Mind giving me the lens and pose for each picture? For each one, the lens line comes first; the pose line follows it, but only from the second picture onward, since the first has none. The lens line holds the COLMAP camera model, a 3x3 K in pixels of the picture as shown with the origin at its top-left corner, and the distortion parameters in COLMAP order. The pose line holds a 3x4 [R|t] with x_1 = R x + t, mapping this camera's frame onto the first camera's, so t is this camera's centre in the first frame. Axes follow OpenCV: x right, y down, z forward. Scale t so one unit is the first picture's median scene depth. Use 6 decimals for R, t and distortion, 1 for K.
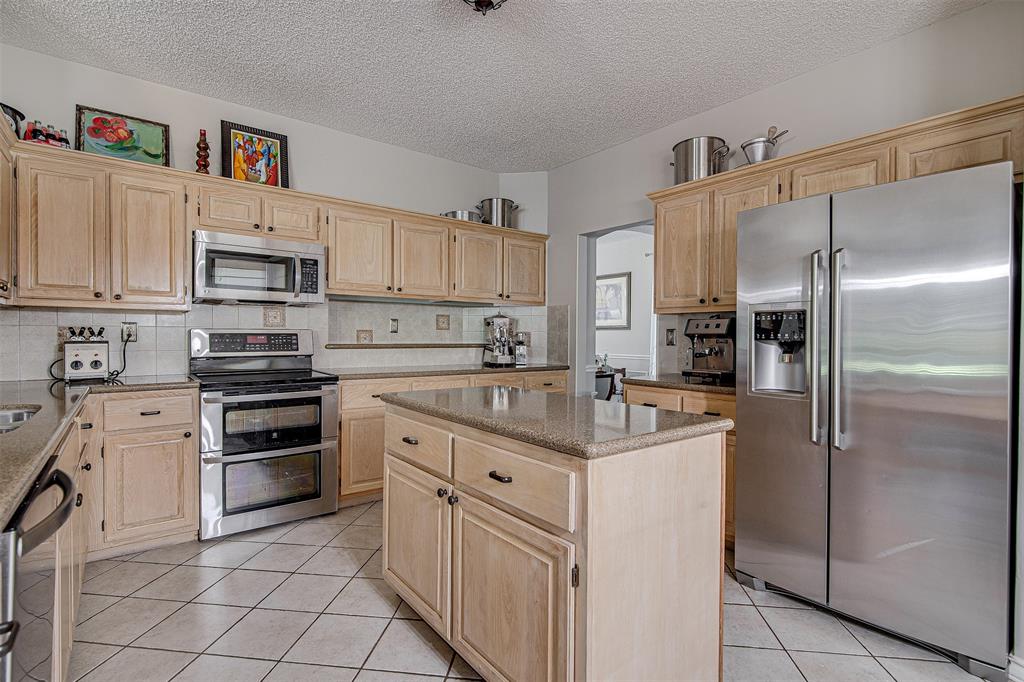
lens RADIAL K [[487.6, 0, 511.0], [0, 487.6, 338.5], [0, 0, 1]] dist [-0.004062, -0.001124]
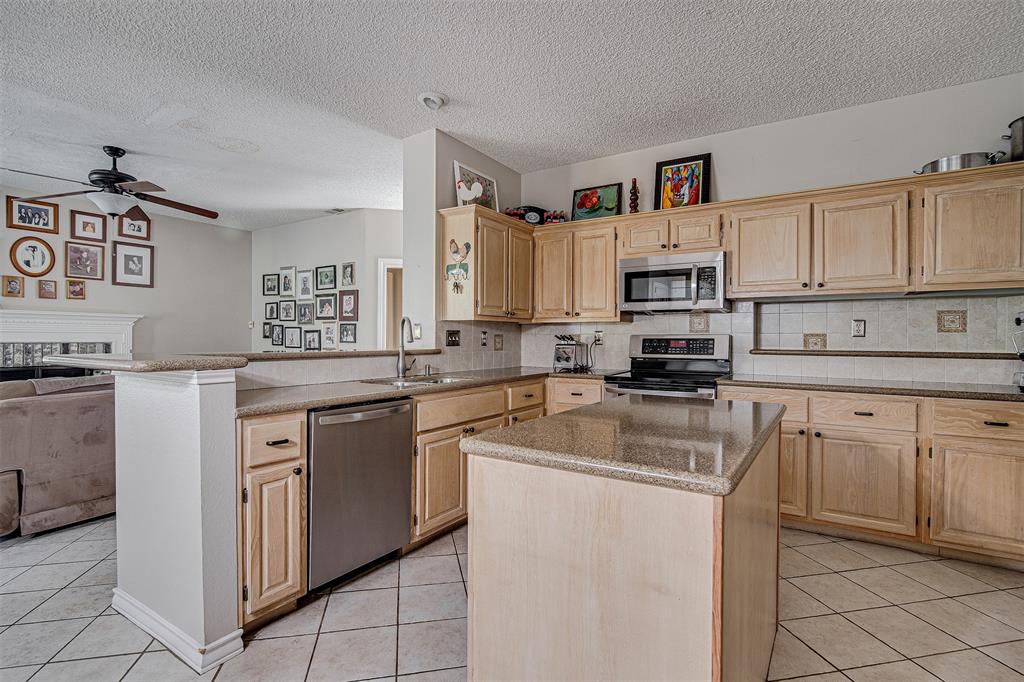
lens RADIAL K [[481.3, 0, 508.8], [0, 481.3, 343.4], [0, 0, 1]] dist [-0.004295, -0.000769]
pose [[0.340338, 0.005004, -0.940290, 0.405217], [-0.006641, 0.999974, 0.002918, 0.000298], [0.940280, 0.005252, 0.340362, 0.245878]]
